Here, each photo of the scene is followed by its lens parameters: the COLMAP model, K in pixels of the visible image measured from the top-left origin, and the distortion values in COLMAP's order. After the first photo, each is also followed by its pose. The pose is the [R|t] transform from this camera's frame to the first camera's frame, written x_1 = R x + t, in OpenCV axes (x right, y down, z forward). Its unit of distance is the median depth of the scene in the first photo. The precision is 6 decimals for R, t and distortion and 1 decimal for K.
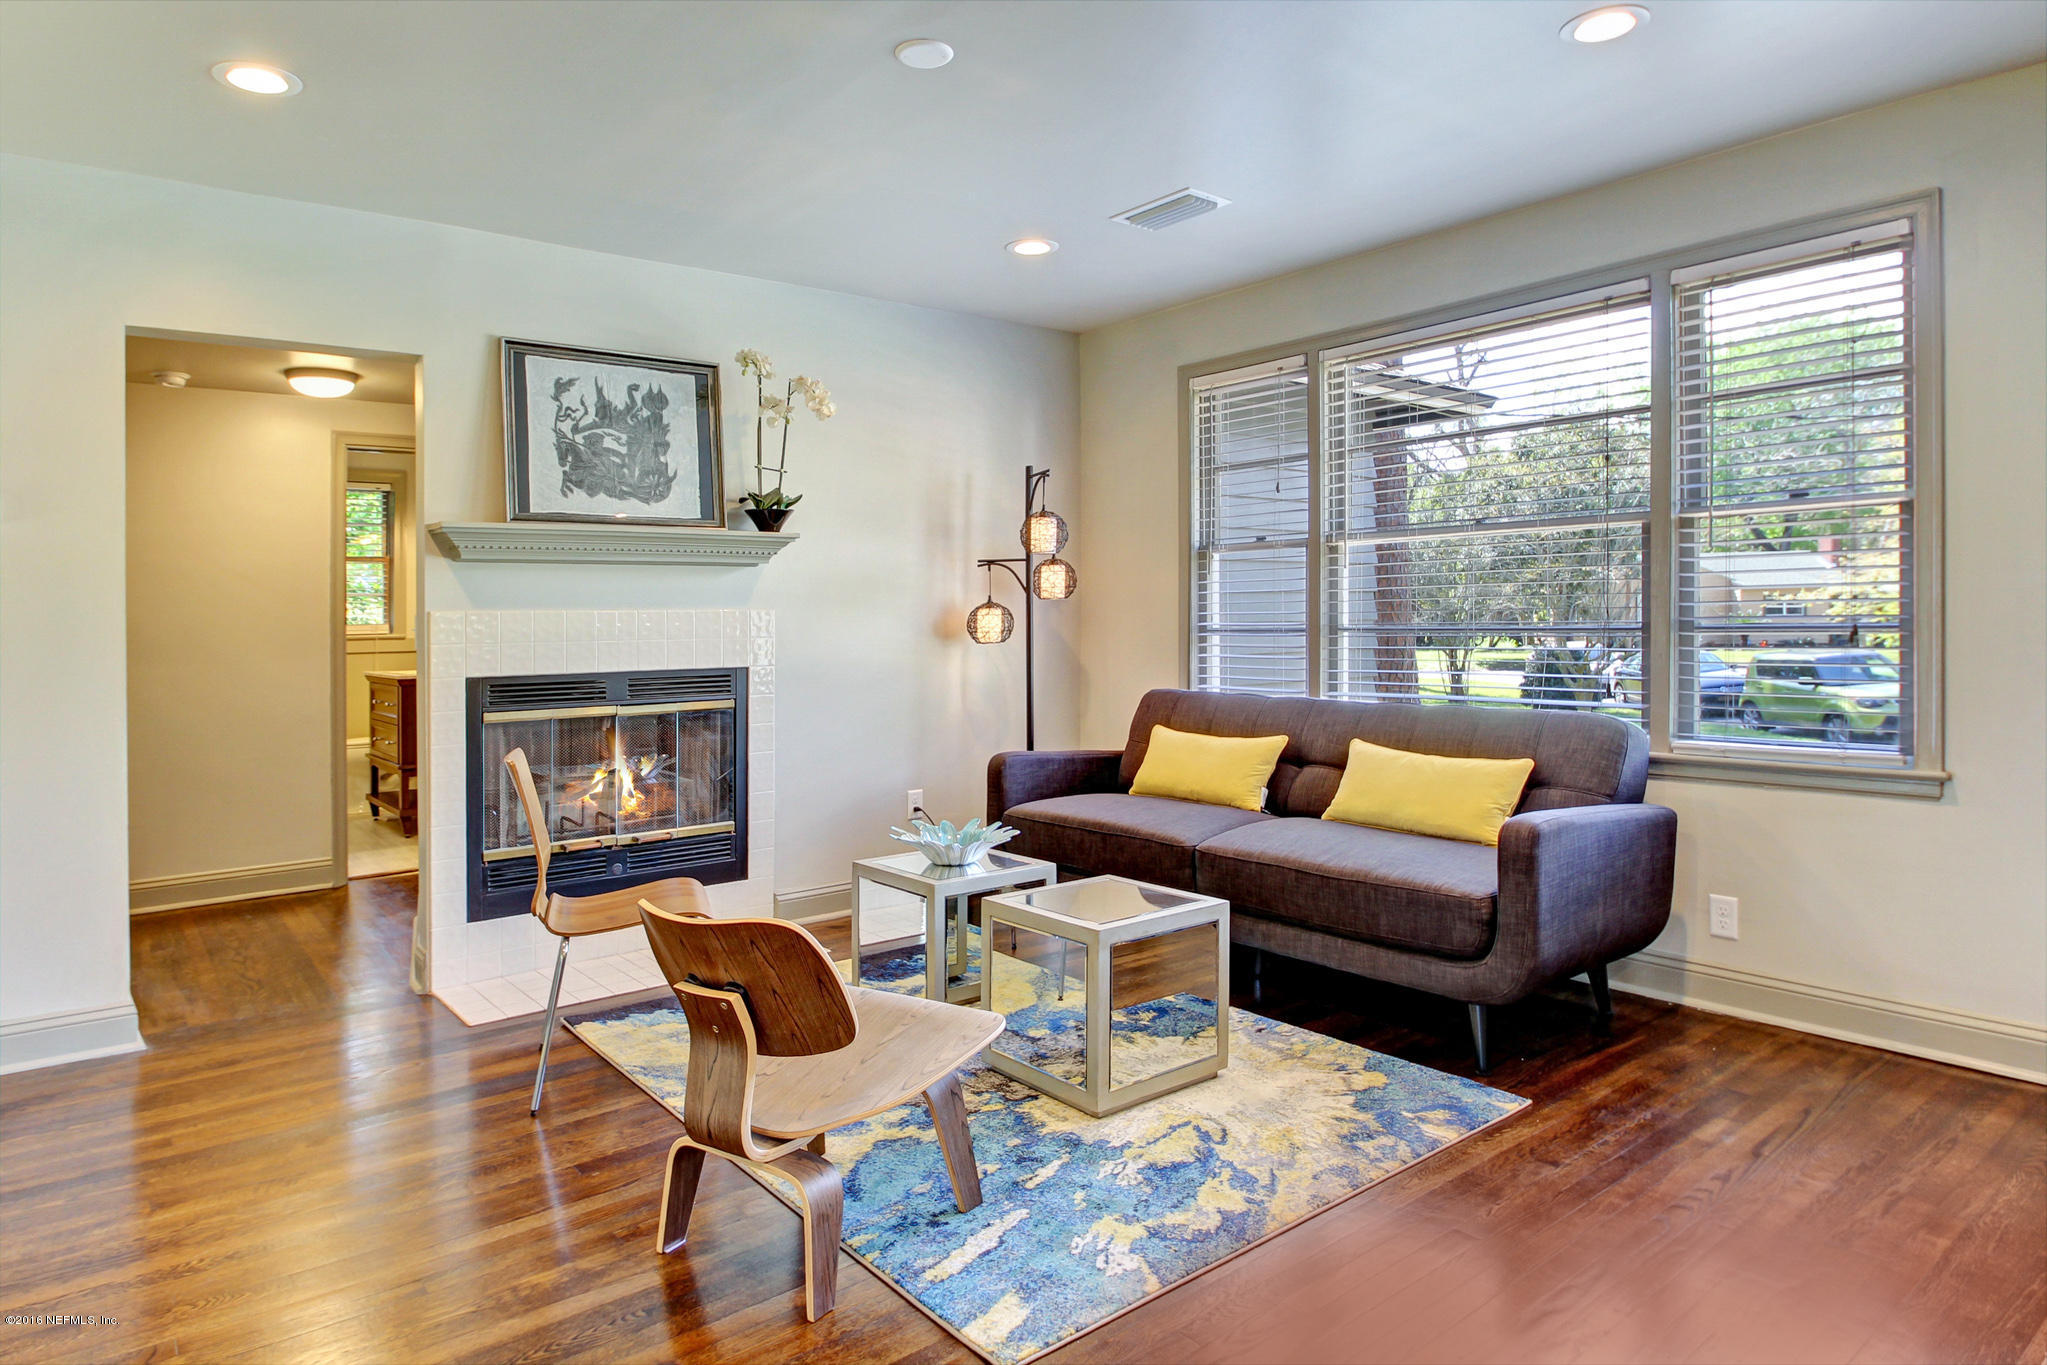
lens RADIAL K [[1197.7, 0, 1023.2], [0, 1197.7, 651.2], [0, 0, 1]] dist [-0.080817, 0.000276]
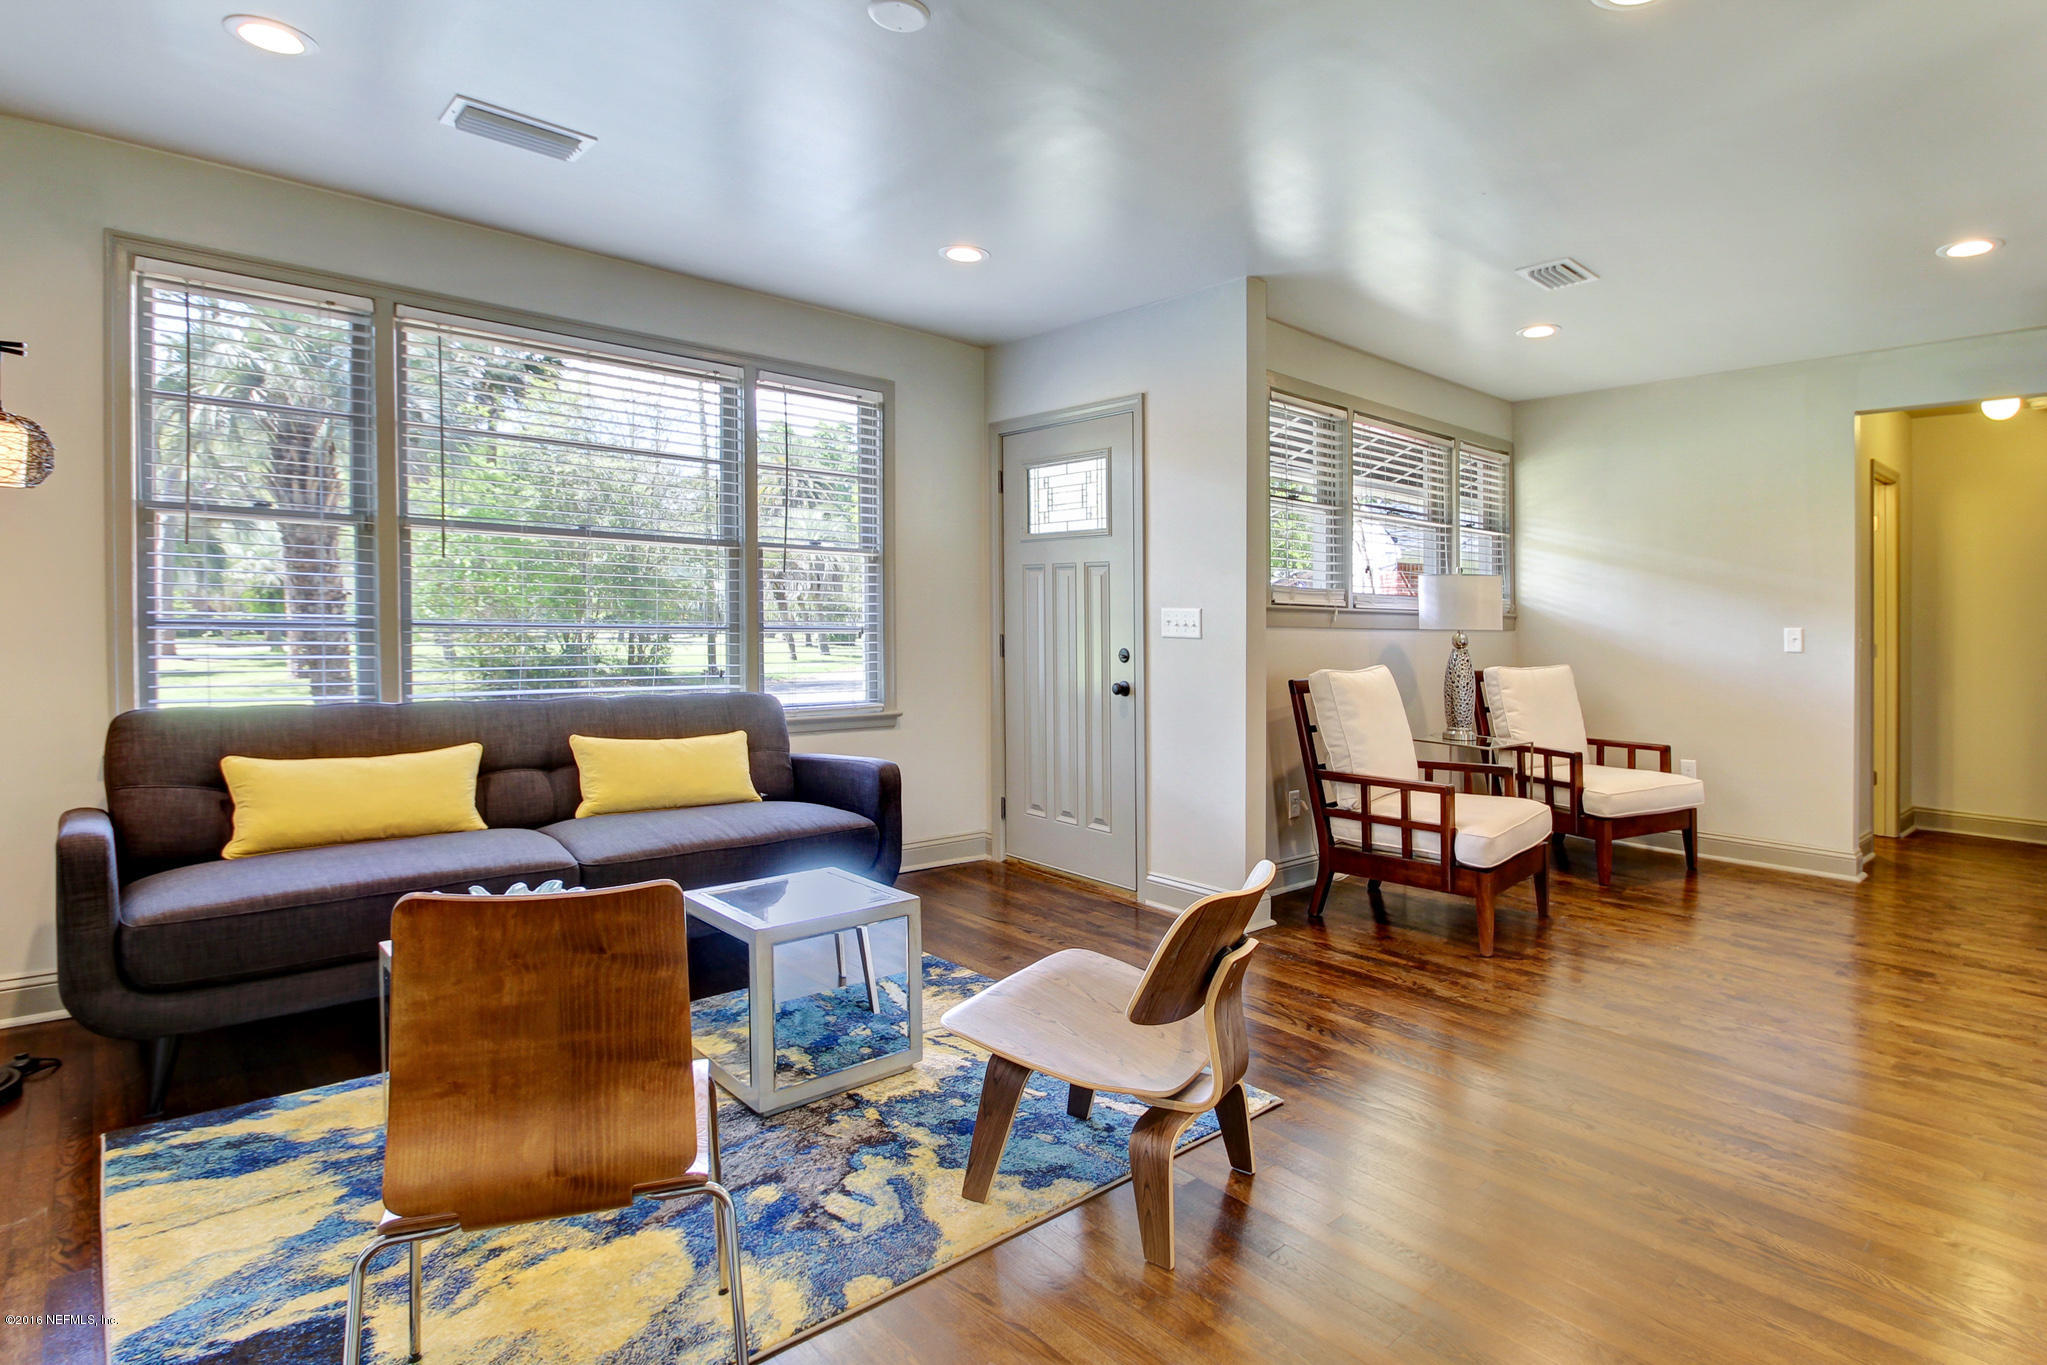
lens RADIAL K [[1169.8, 0, 1025.7], [0, 1169.8, 647.9], [0, 0, 1]] dist [0.003356, 0.000655]
pose [[-0.097173, -0.012227, 0.995192, -0.696354], [0.006291, 0.999897, 0.012899, -0.010201], [-0.995248, 0.007514, -0.097086, 0.667948]]
